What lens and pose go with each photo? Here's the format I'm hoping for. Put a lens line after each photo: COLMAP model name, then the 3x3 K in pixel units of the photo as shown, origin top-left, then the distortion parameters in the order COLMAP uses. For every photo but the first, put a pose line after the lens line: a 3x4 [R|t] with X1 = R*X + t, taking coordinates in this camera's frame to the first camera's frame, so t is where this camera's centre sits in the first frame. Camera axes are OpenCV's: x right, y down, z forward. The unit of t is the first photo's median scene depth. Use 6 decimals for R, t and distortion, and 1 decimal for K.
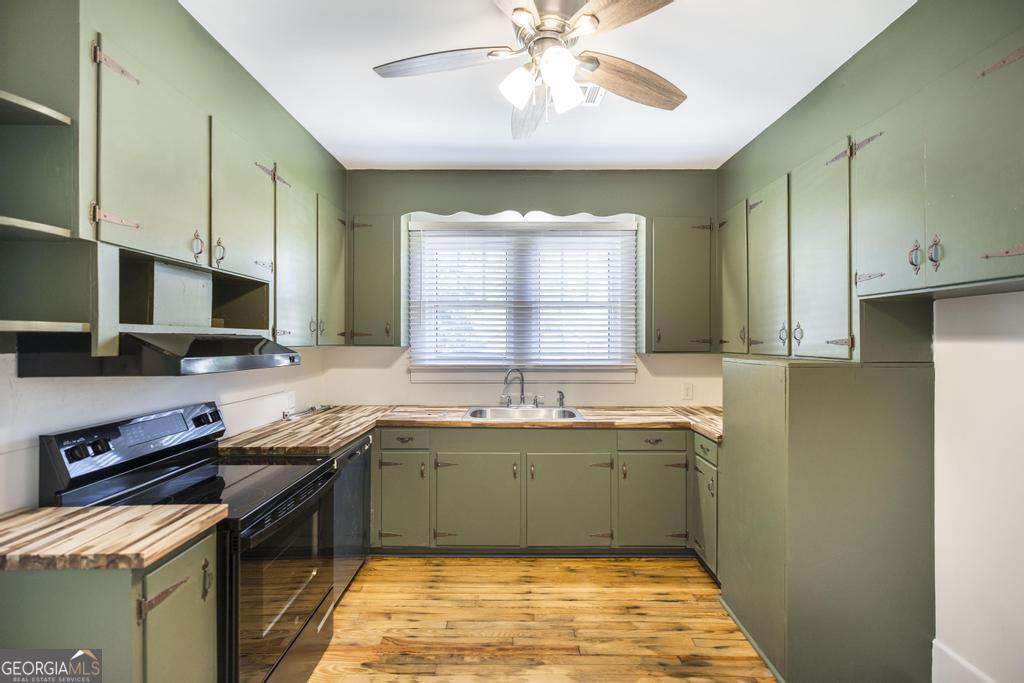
lens RADIAL K [[447.5, 0, 514.3], [0, 447.5, 341.1], [0, 0, 1]] dist [0.008661, 0.000440]
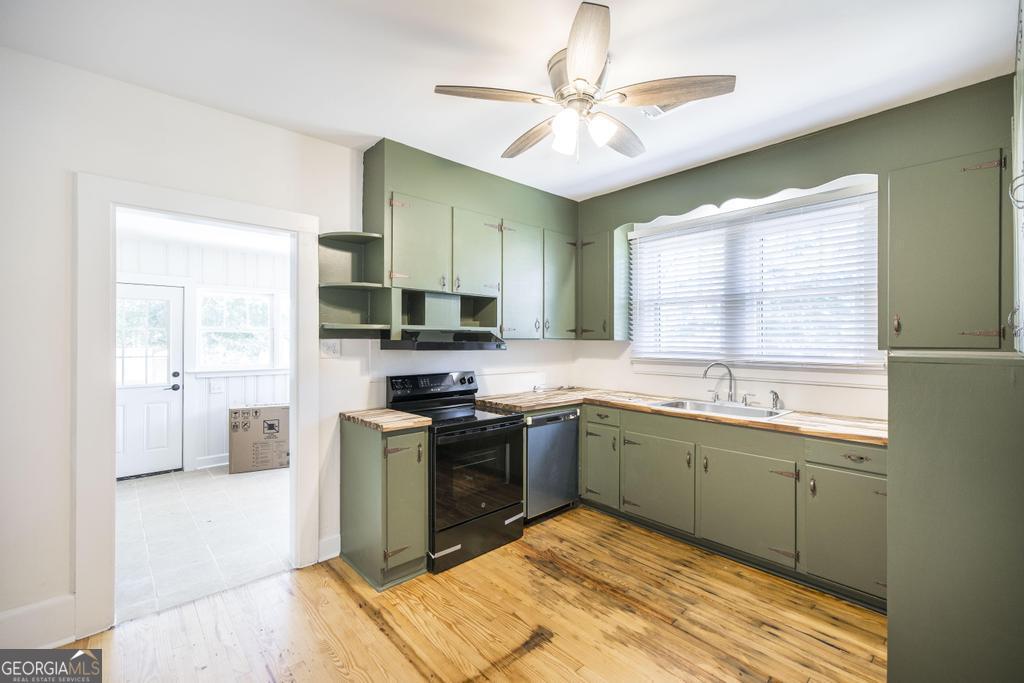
lens RADIAL K [[447.5, 0, 498.0], [0, 447.5, 345.0], [0, 0, 1]] dist [0.008661, 0.000440]
pose [[0.649708, 0.009003, -0.760131, 0.548139], [-0.005159, 0.999959, 0.007434, 0.020575], [0.760167, -0.000909, 0.649727, -0.008006]]
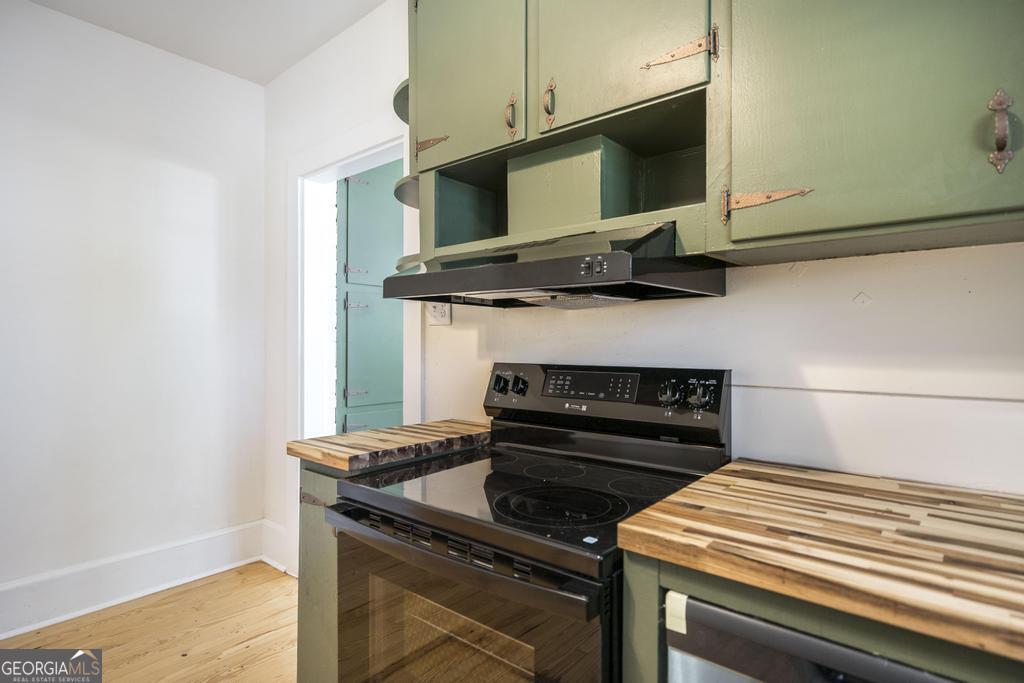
lens RADIAL K [[525.6, 0, 511.0], [0, 525.6, 340.6], [0, 0, 1]] dist [-0.011170, -0.000058]
pose [[-0.647067, 0.001679, -0.762432, -0.063891], [-0.003358, 0.999982, 0.005052, 0.083596], [0.762426, 0.005830, -0.647049, 1.022038]]
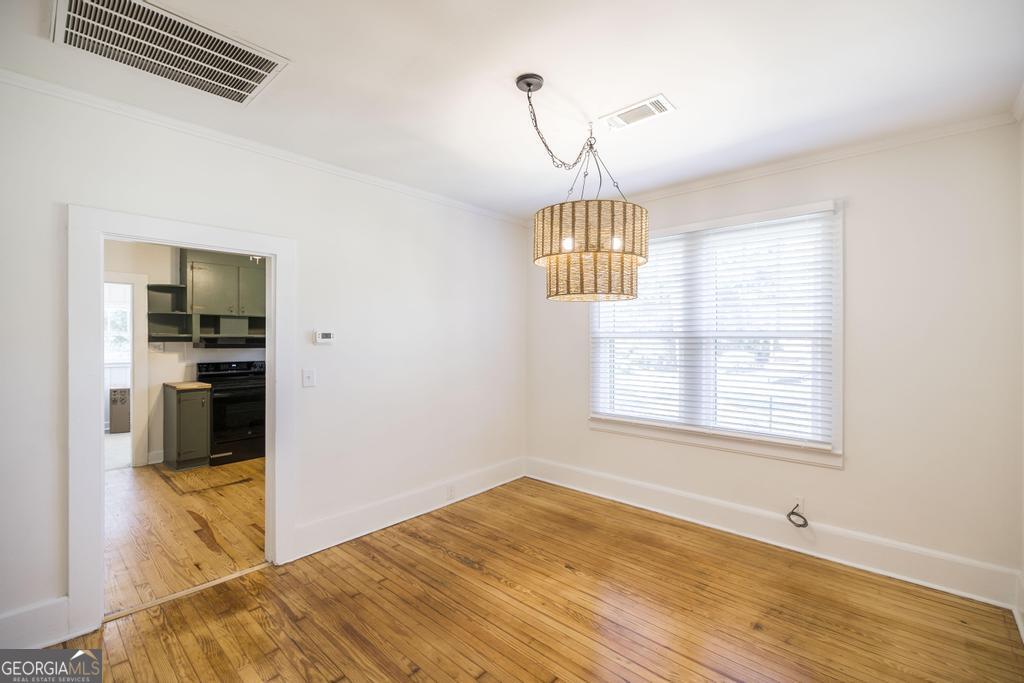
lens RADIAL K [[447.5, 0, 516.0], [0, 447.5, 343.2], [0, 0, 1]] dist [0.008661, 0.000440]
pose [[0.739462, 0.007605, -0.673155, 2.012906], [-0.004452, 0.999970, 0.006406, -0.000270], [0.673183, -0.001741, 0.739474, -0.008677]]
